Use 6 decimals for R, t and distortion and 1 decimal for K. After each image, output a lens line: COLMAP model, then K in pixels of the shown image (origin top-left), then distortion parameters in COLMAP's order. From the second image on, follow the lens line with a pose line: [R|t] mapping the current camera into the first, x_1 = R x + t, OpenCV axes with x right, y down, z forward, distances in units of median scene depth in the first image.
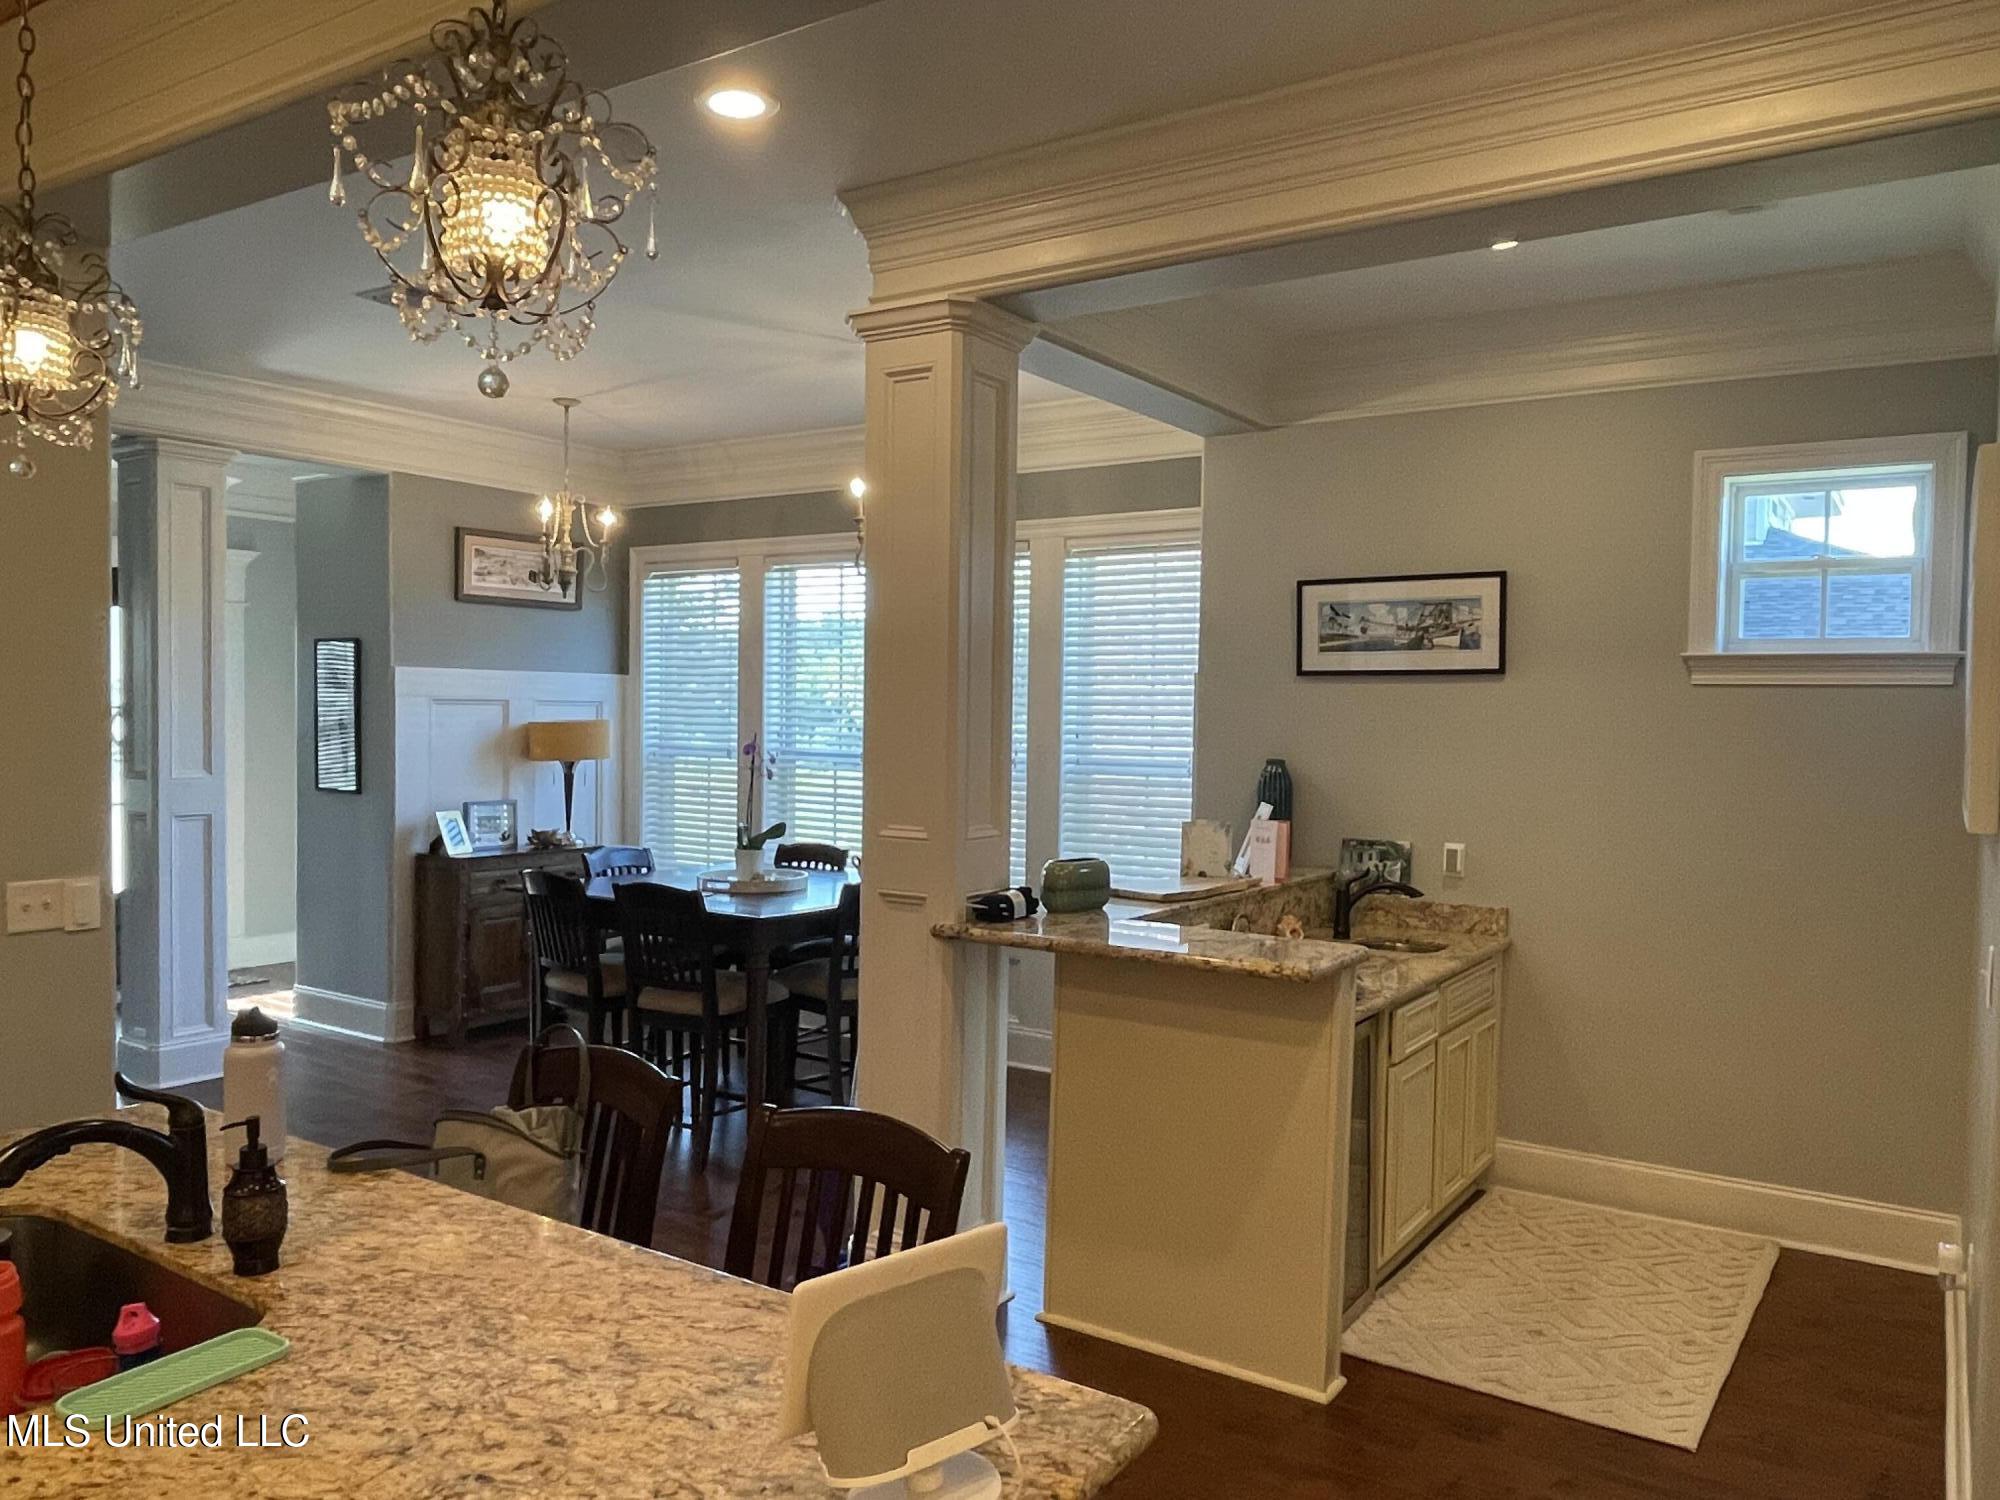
lens RADIAL K [[1460.6, 0, 985.8], [0, 1460.6, 748.8], [0, 0, 1]] dist [0.005837, -0.029538]
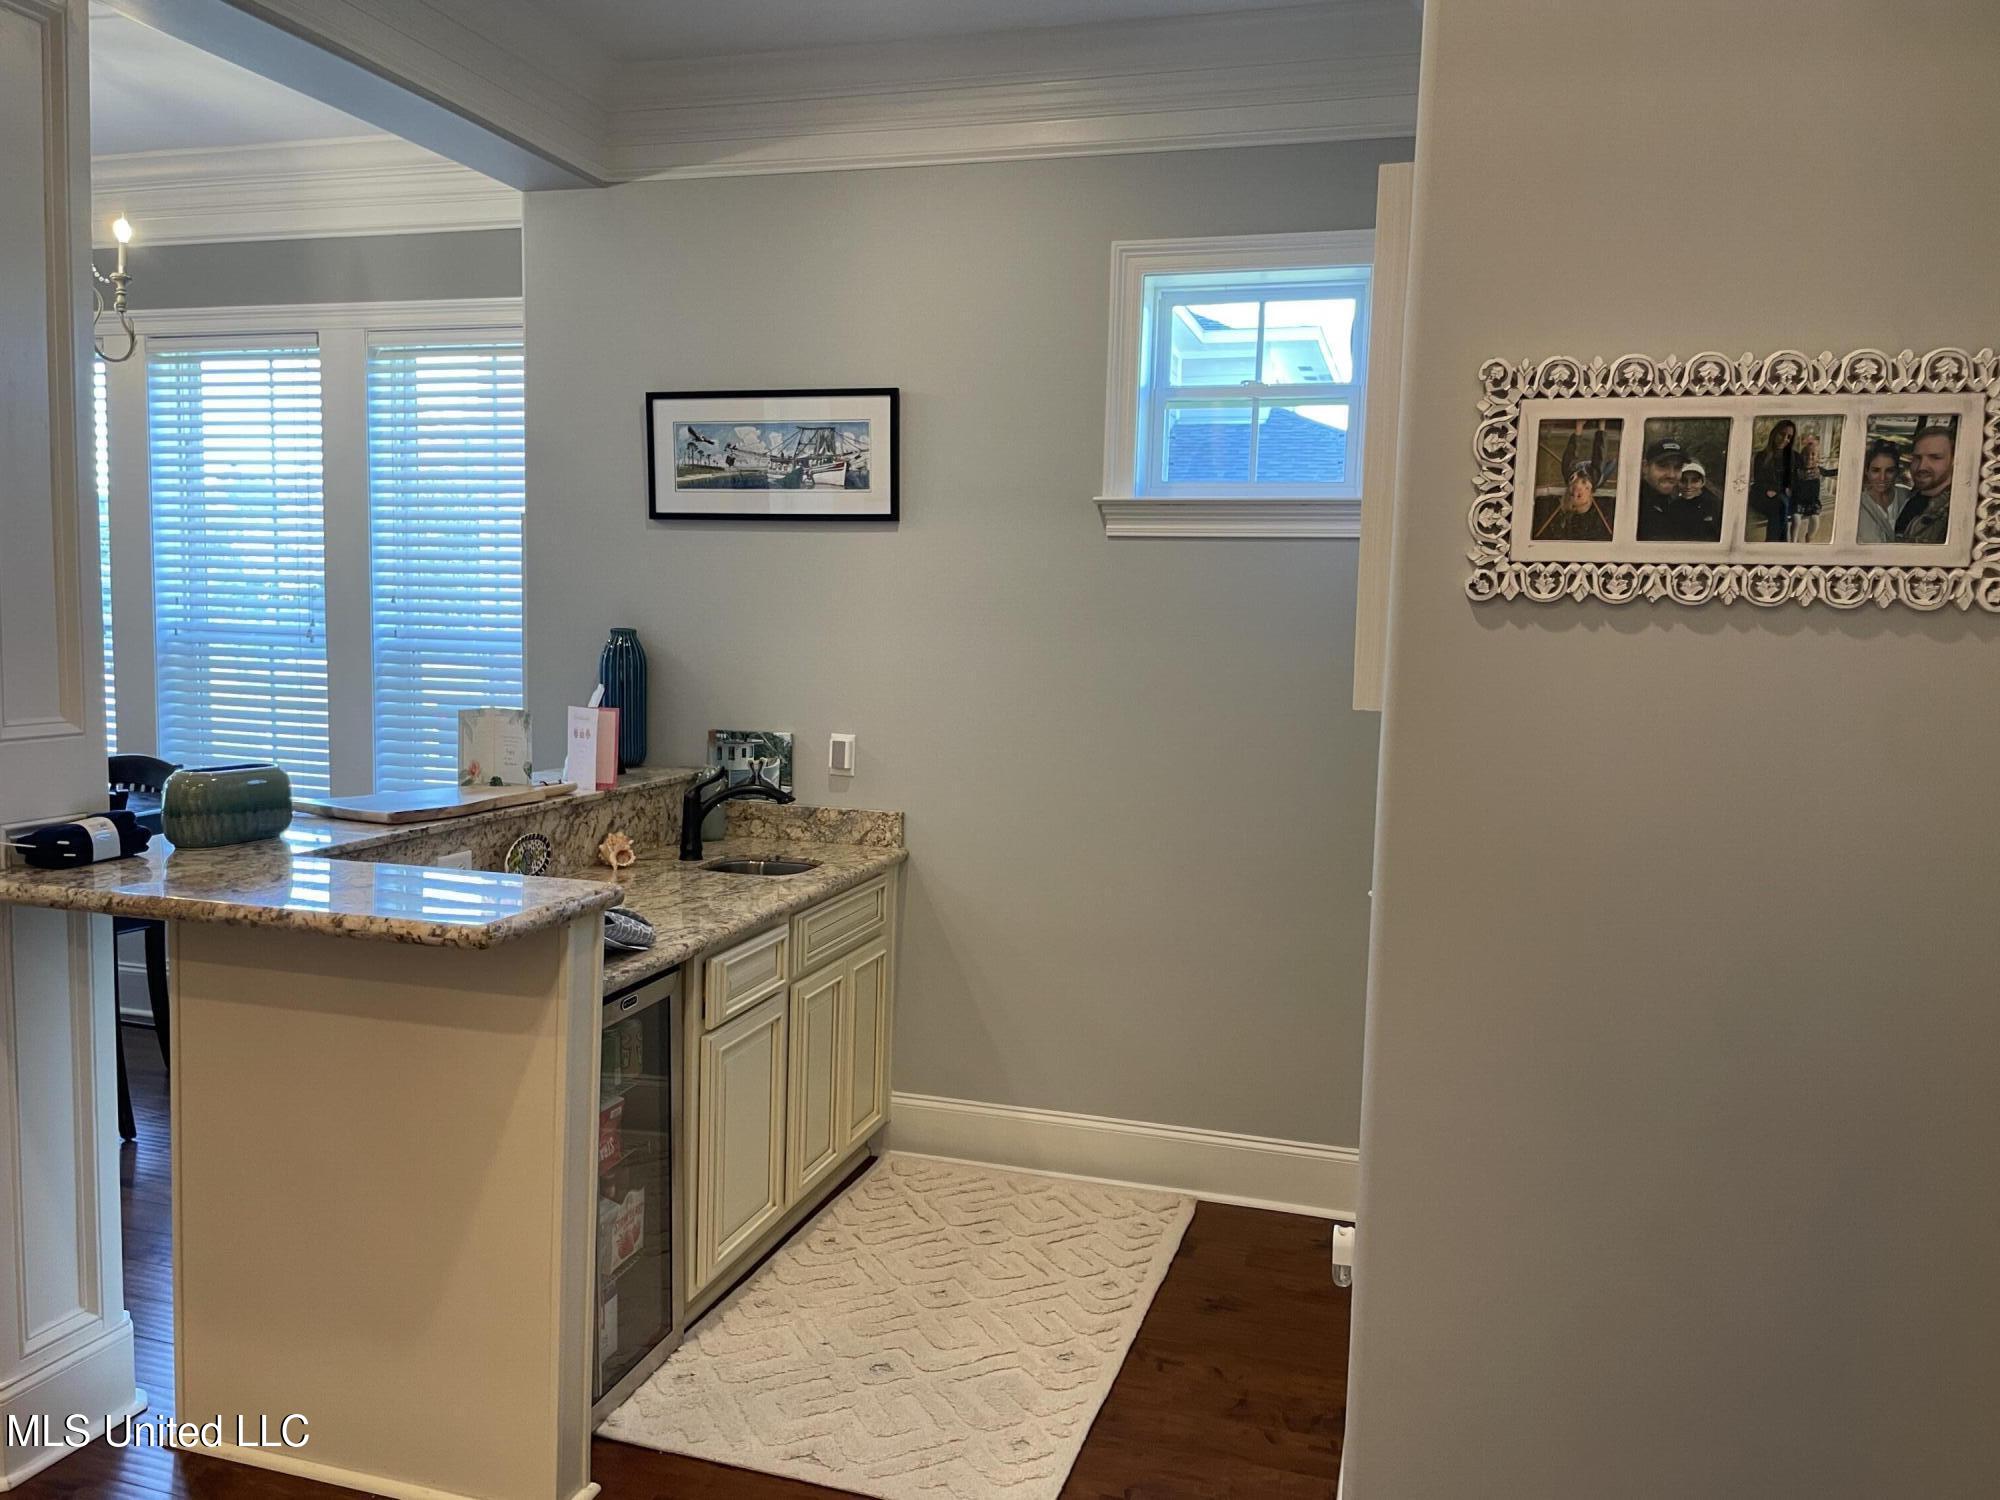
lens RADIAL K [[1510.4, 0, 1006.8], [0, 1510.4, 748.6], [0, 0, 1]] dist [0.084896, -0.119524]
pose [[0.954295, -0.018633, 0.298285, 0.166268], [-0.003347, 0.997326, 0.073007, 0.012464], [-0.298847, -0.070669, 0.951681, 0.190874]]
